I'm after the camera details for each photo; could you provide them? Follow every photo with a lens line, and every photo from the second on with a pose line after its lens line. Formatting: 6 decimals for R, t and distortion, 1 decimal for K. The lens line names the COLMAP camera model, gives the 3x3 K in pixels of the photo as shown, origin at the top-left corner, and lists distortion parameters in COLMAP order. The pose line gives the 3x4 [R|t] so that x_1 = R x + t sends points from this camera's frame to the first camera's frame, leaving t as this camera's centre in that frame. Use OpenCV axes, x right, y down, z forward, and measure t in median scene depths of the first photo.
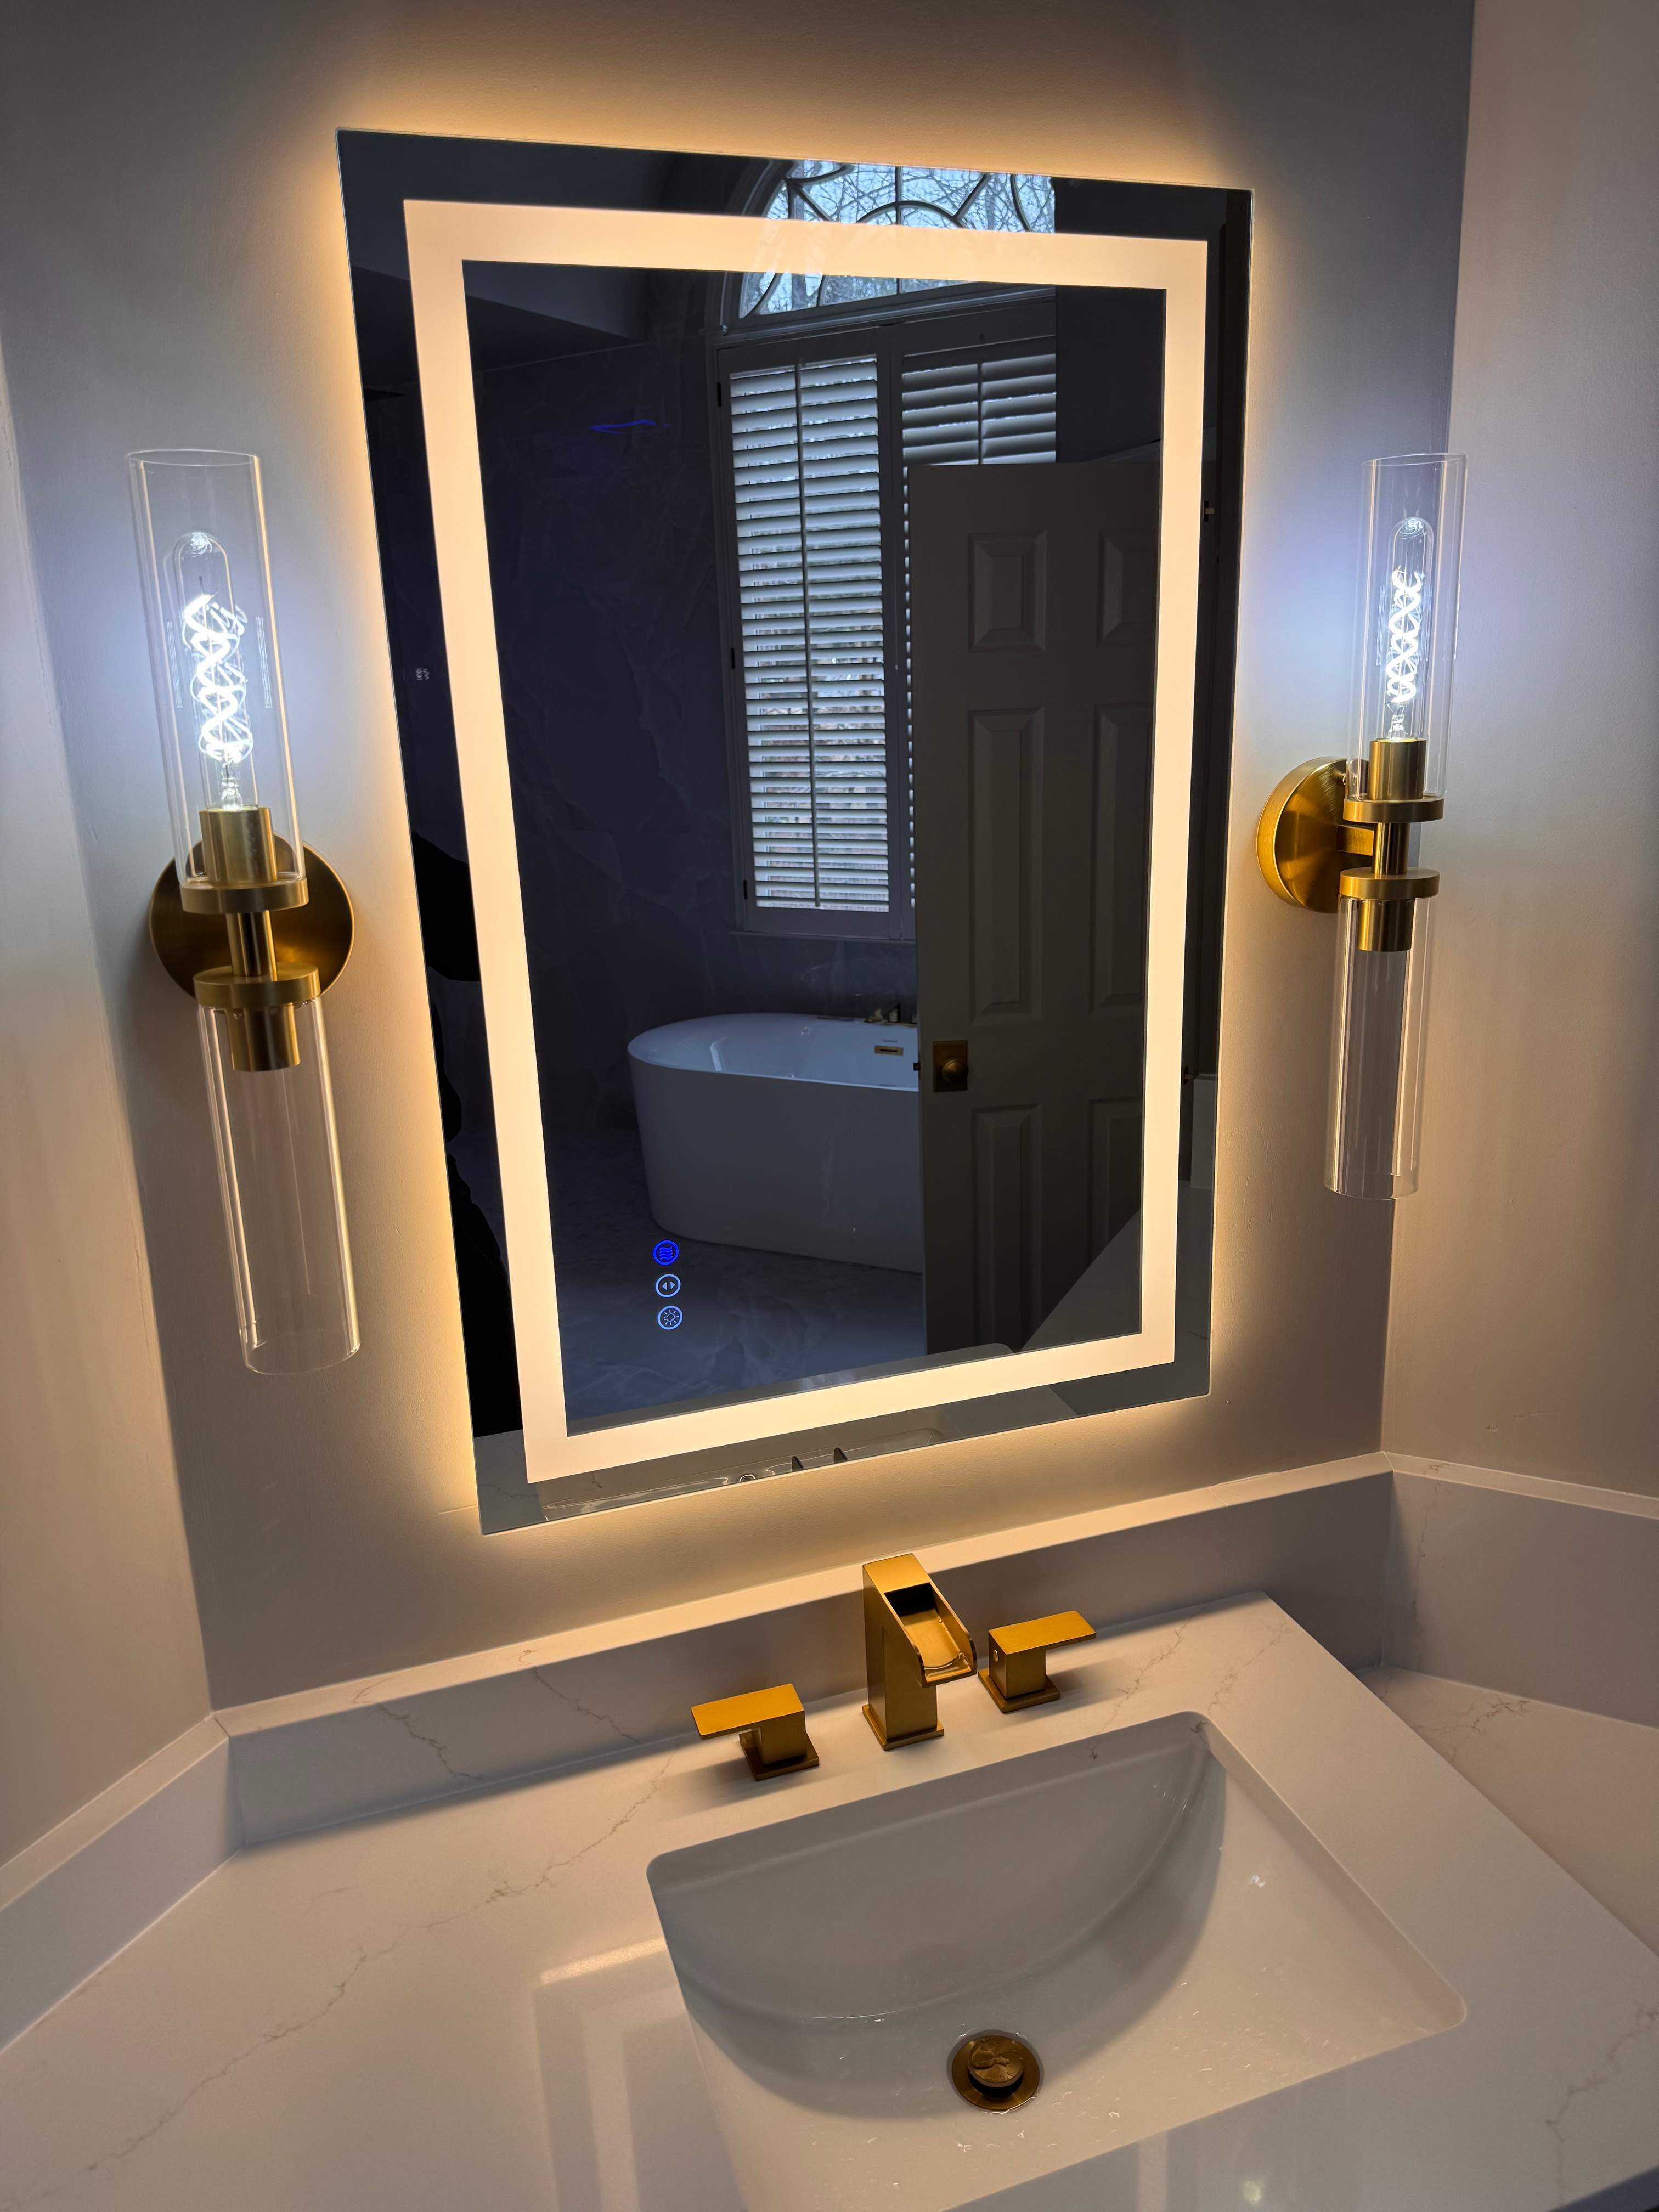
lens RADIAL K [[1545.6, 0, 835.3], [0, 1545.6, 1109.5], [0, 0, 1]] dist [0.103629, -0.162717]
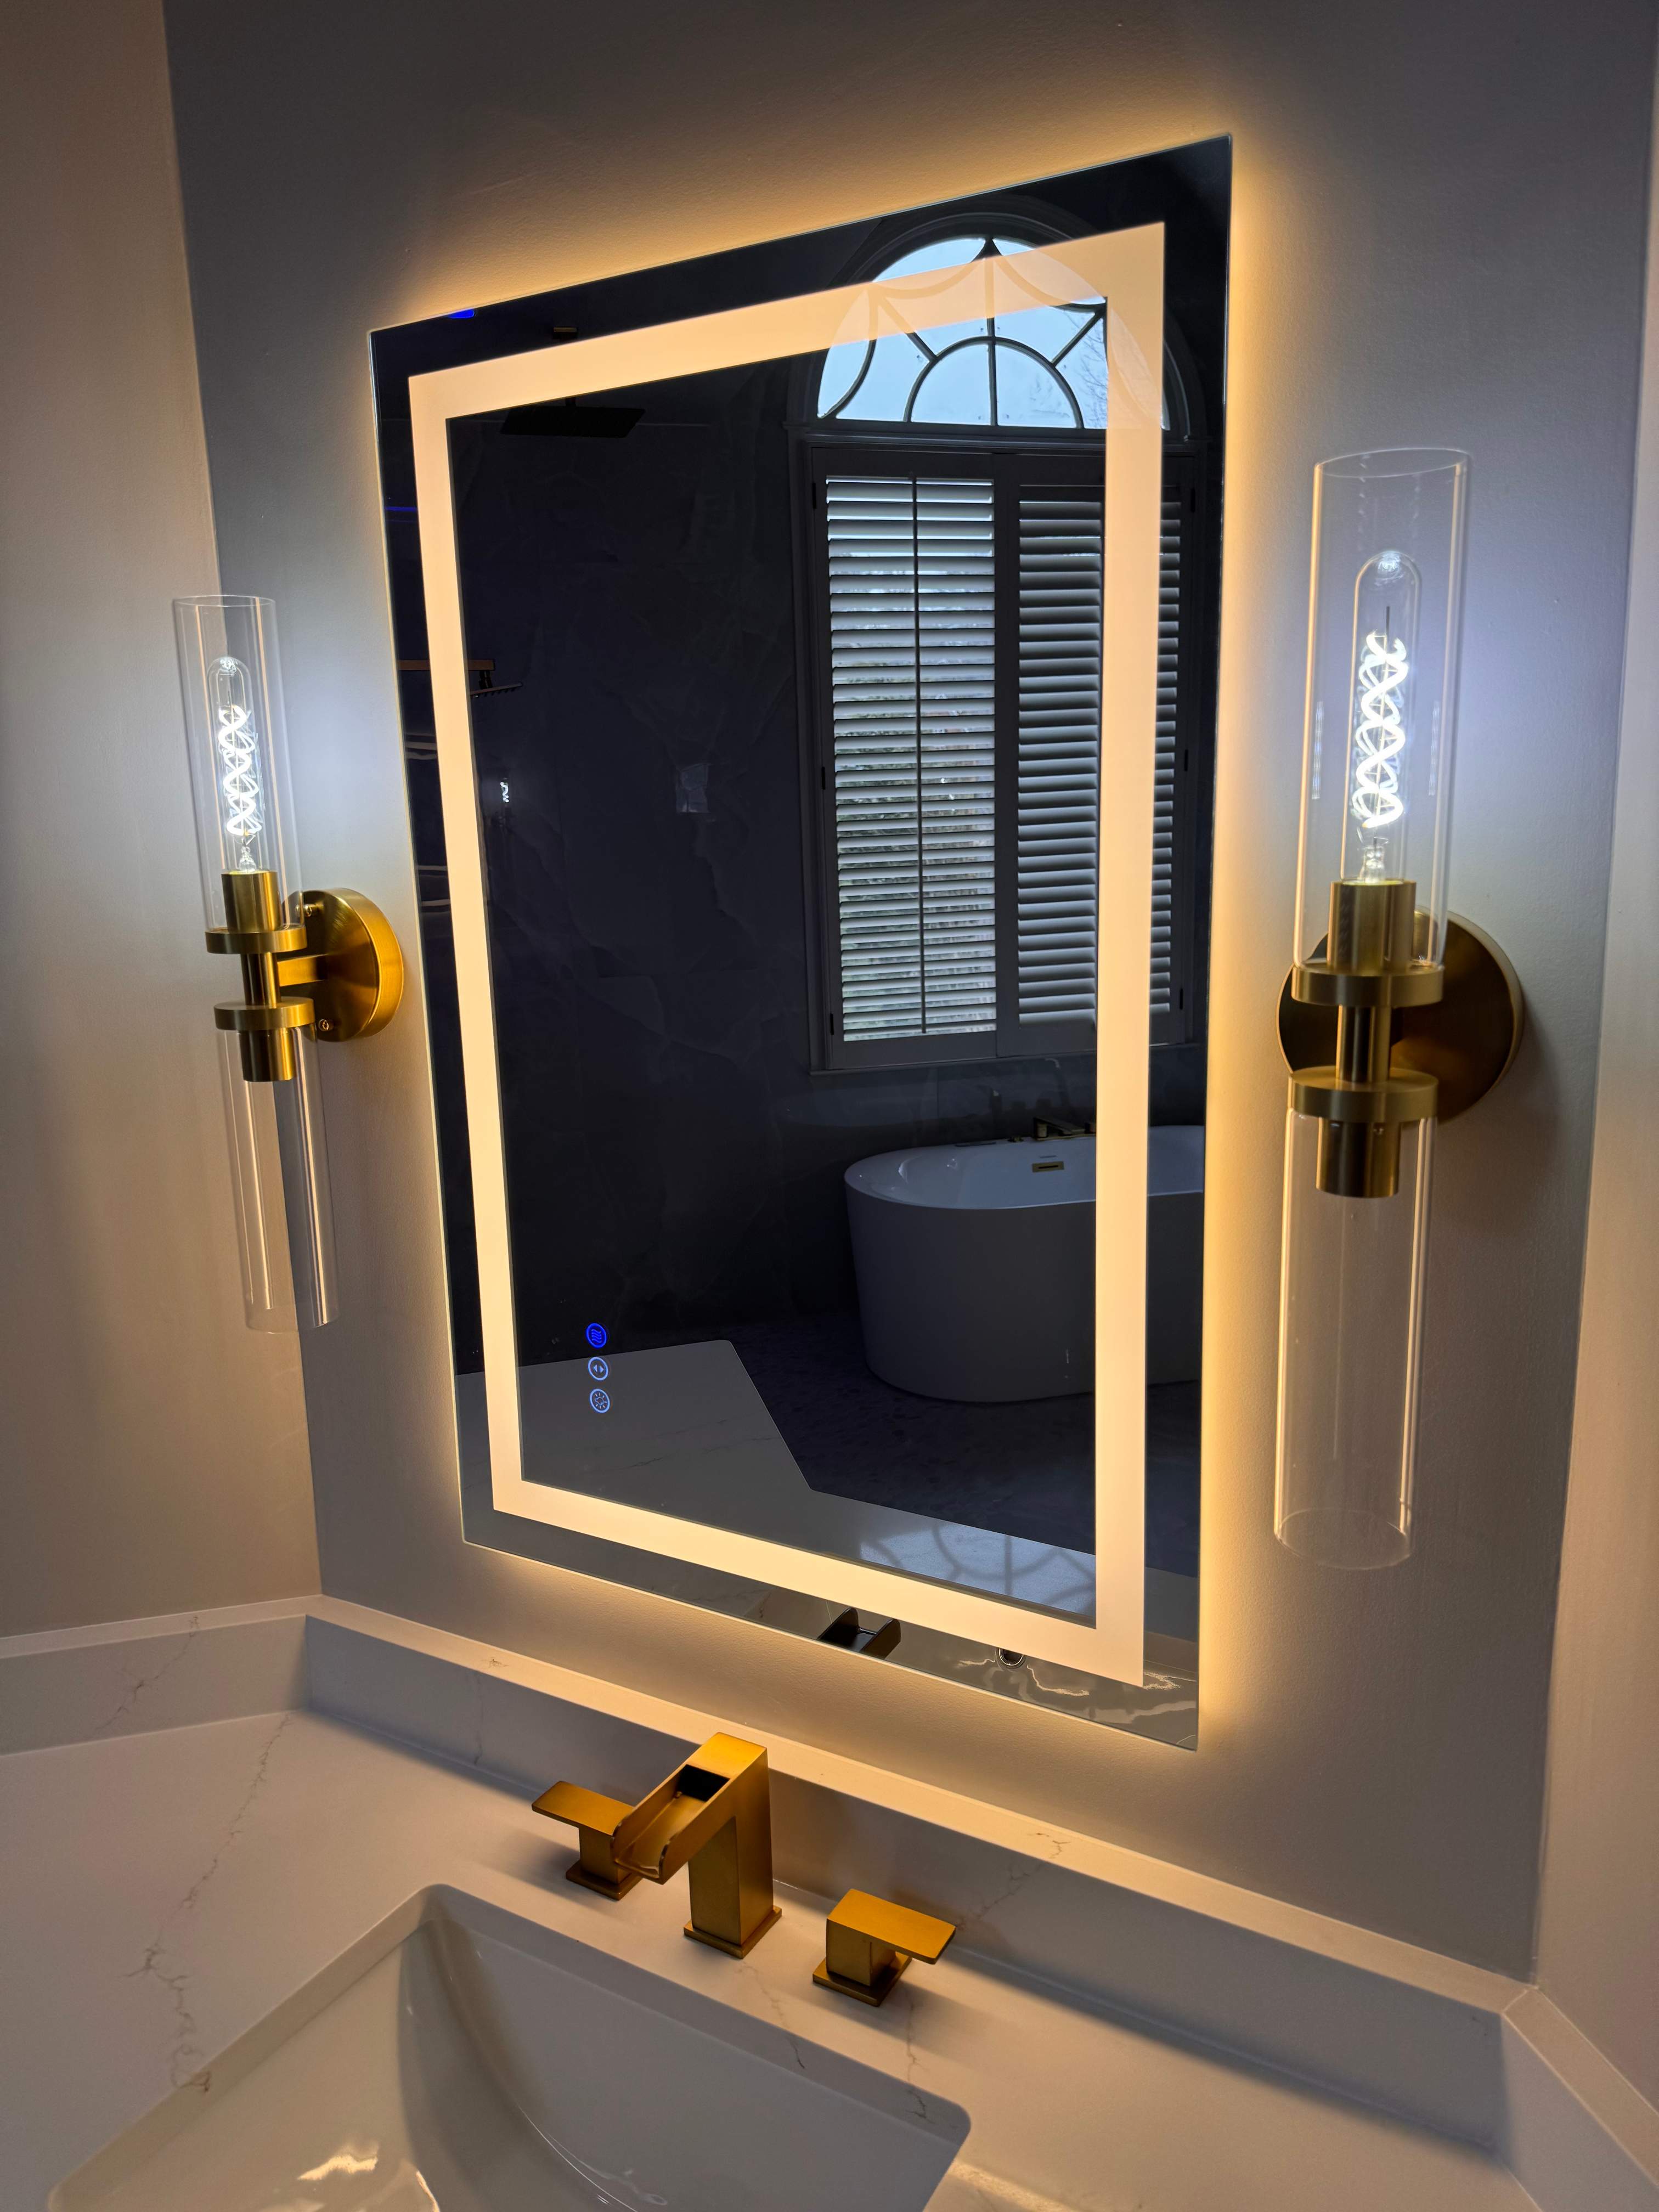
lens RADIAL K [[1603.2, 0, 819.1], [0, 1603.2, 1093.7], [0, 0, 1]] dist [-0.029413, -0.000032]
pose [[0.652969, 0.164007, -0.739414, 0.690543], [-0.202597, 0.978520, 0.038132, -0.122690], [0.729785, 0.124904, 0.672170, 0.376010]]
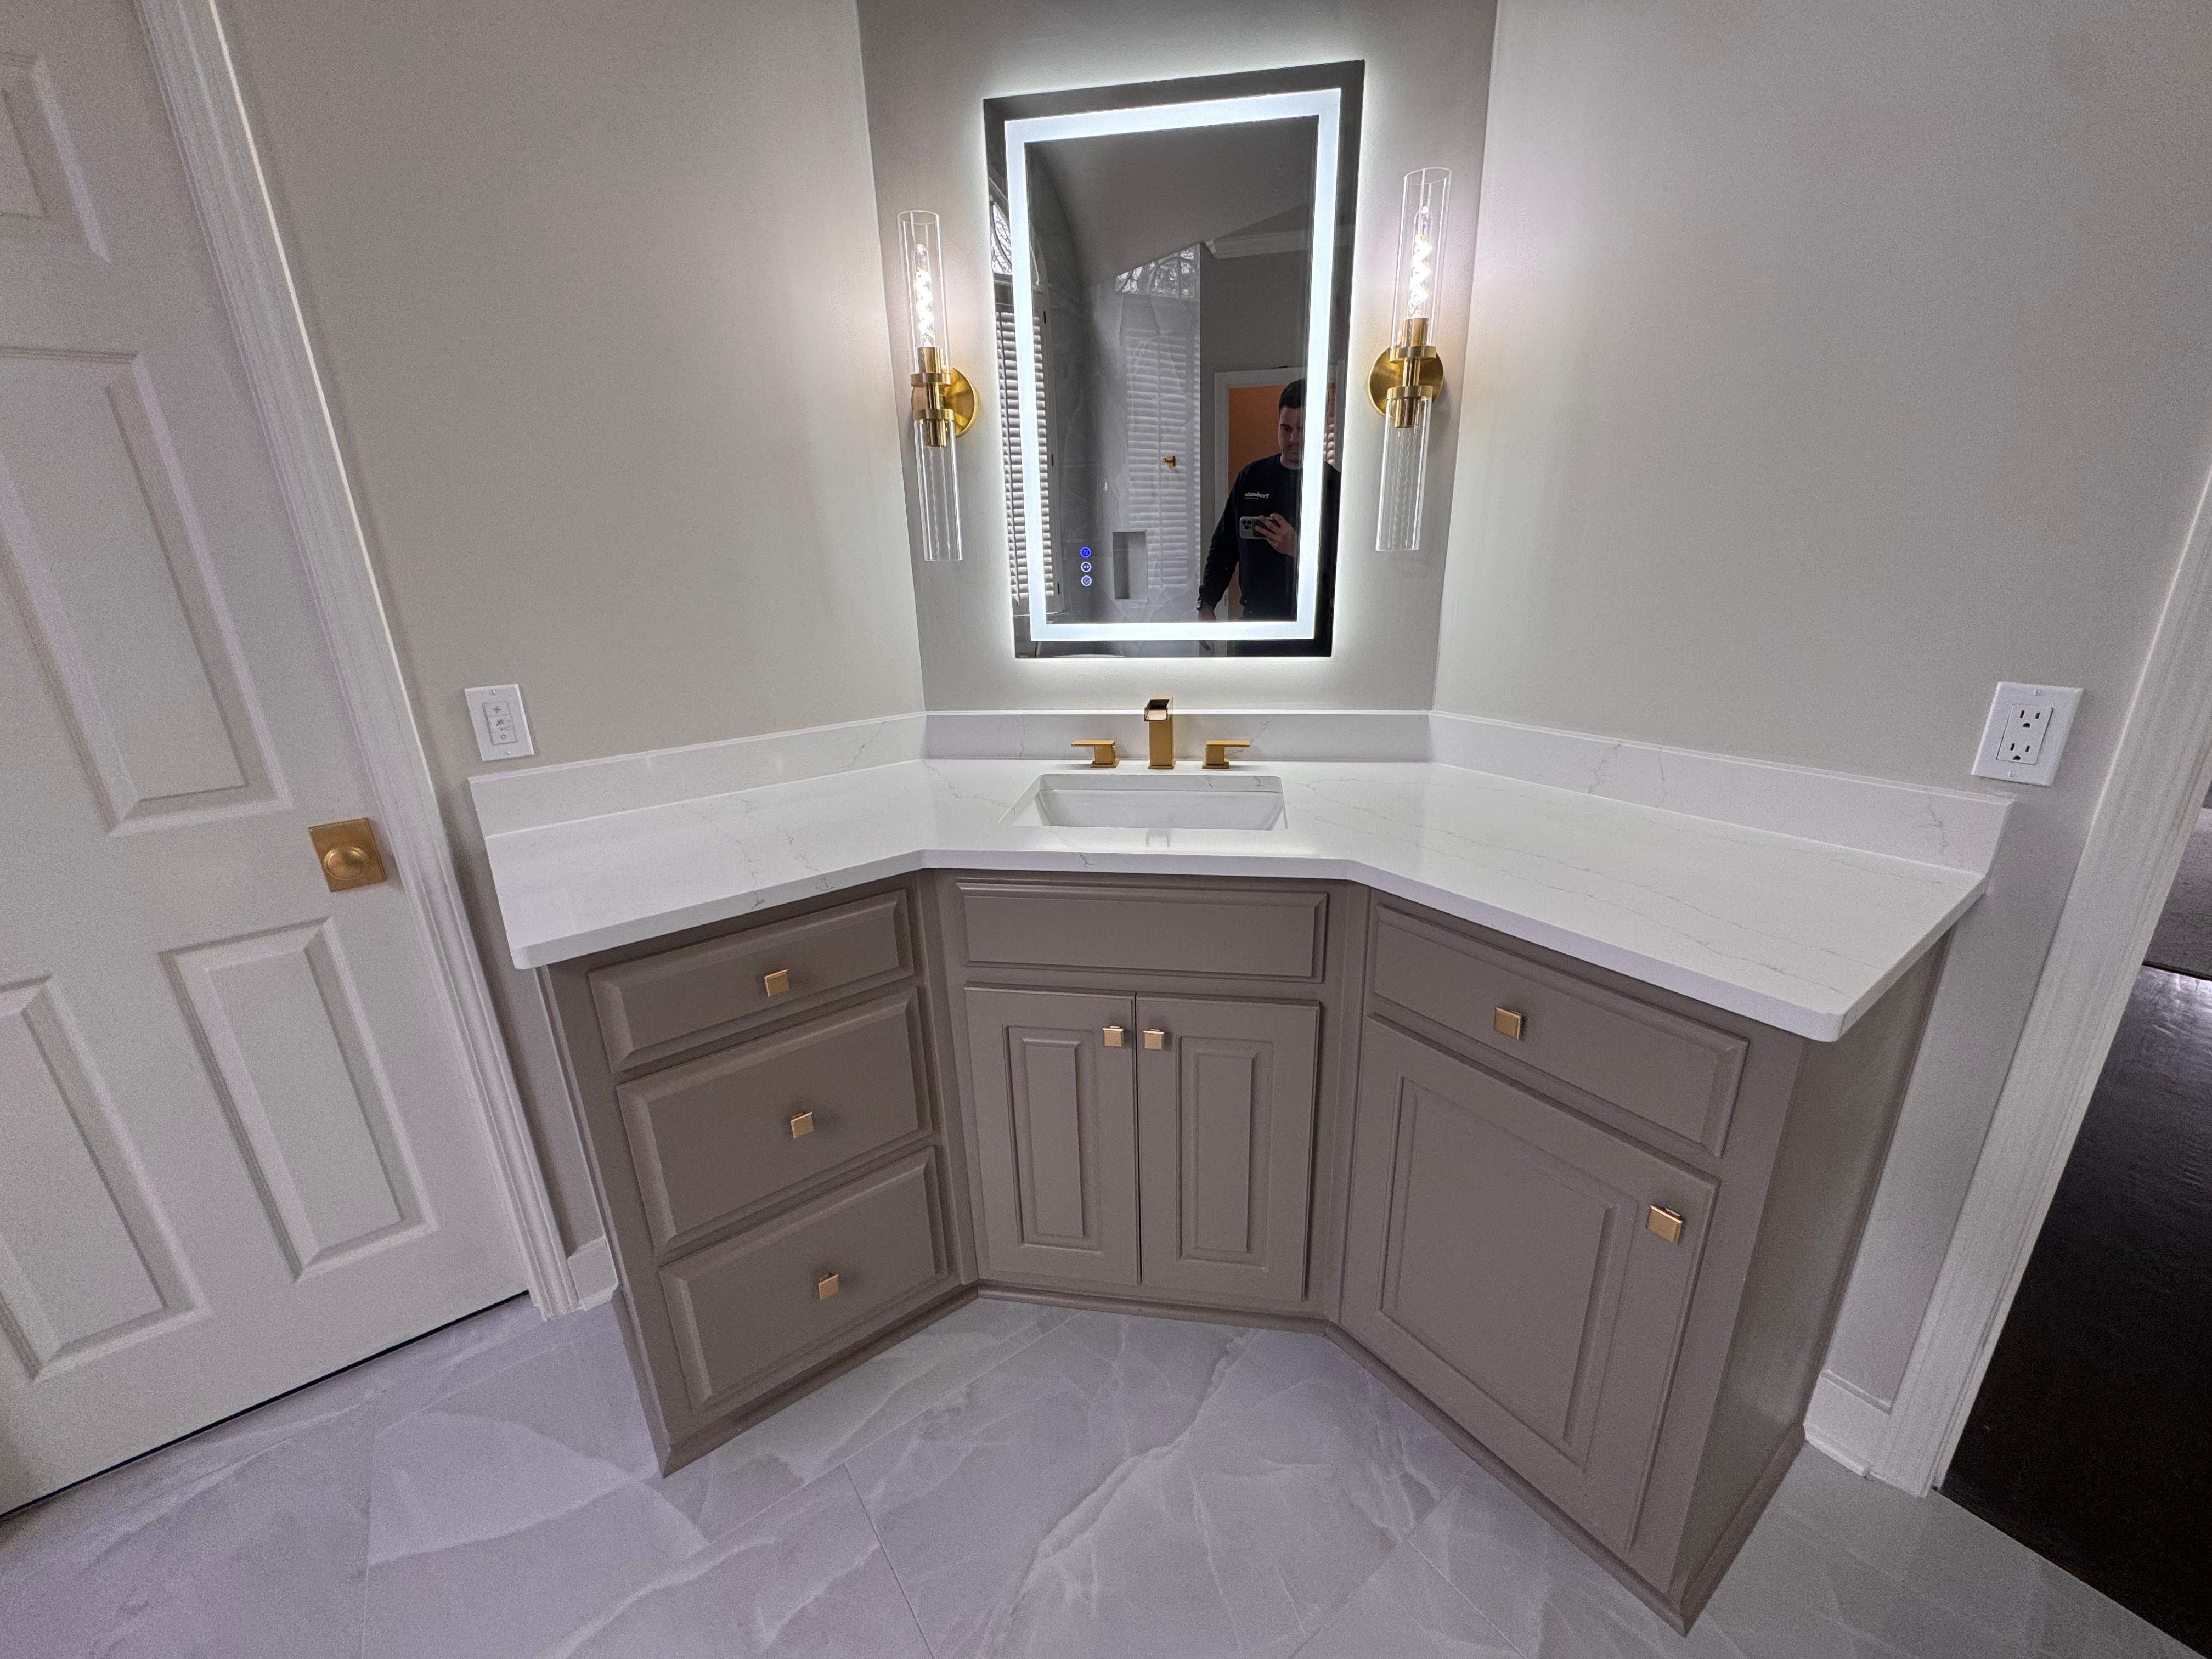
lens RADIAL K [[882.6, 0, 1102.5], [0, 882.6, 830.4], [0, 0, 1]] dist [-0.003899, 0.000356]
pose [[0.889324, 0.160337, -0.428247, 0.582943], [-0.130483, 0.986556, 0.098398, 0.380365], [0.438266, -0.031629, 0.898289, -0.291335]]
